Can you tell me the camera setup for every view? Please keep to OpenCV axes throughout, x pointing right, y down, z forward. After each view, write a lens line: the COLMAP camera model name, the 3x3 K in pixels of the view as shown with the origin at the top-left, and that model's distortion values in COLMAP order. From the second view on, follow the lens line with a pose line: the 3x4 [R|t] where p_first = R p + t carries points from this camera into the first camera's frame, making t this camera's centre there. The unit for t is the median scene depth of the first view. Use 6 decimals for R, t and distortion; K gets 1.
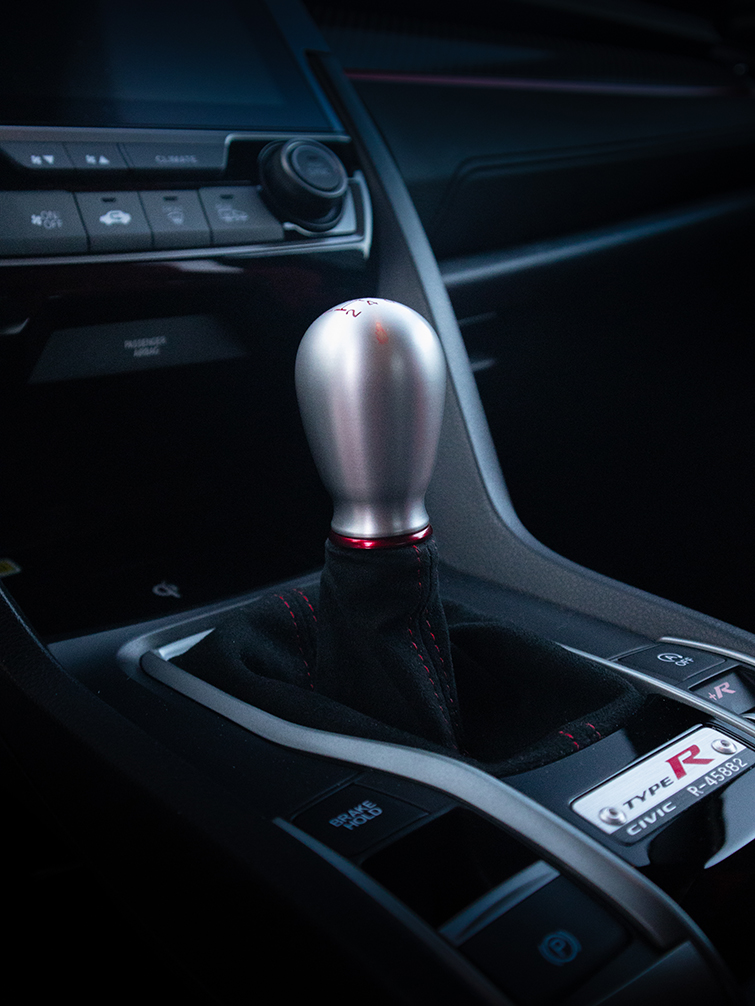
lens RADIAL K [[981.9, 0, 377.5], [0, 981.9, 503.0], [0, 0, 1]] dist [0.018241, 0.013801]
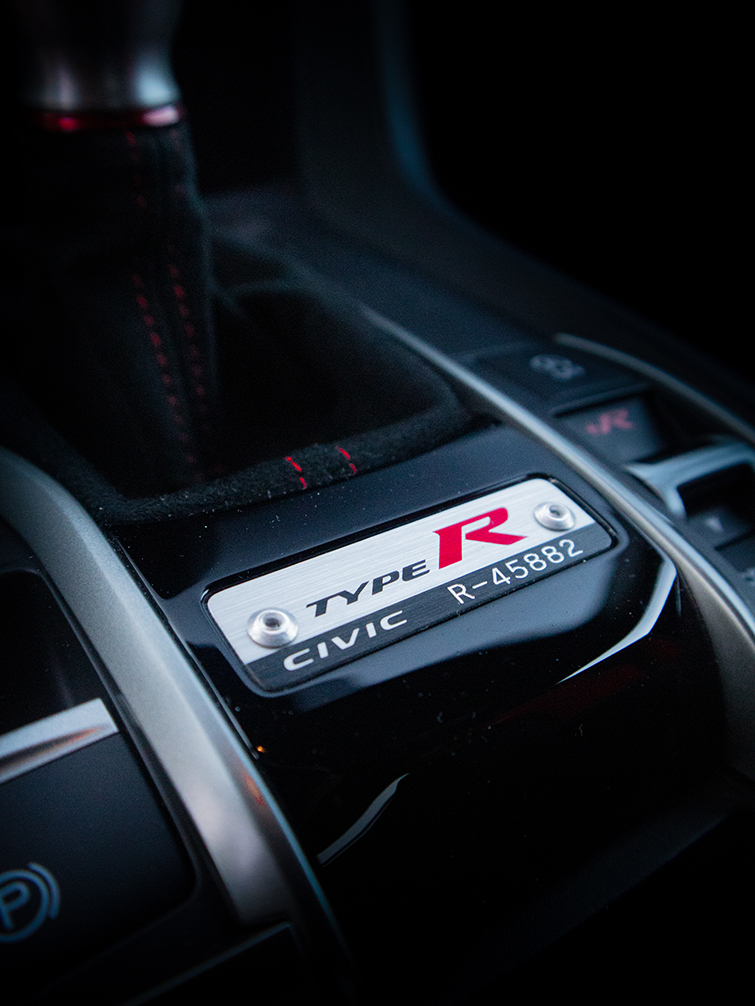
lens RADIAL K [[761.6, 0, 377.5], [0, 761.6, 503.0], [0, 0, 1]] dist [-0.002795, -0.000546]
pose [[0.989130, 0.125400, -0.076791, 0.288818], [-0.092851, 0.937596, 0.335101, 0.102172], [0.114021, -0.324328, 0.939048, 0.584883]]
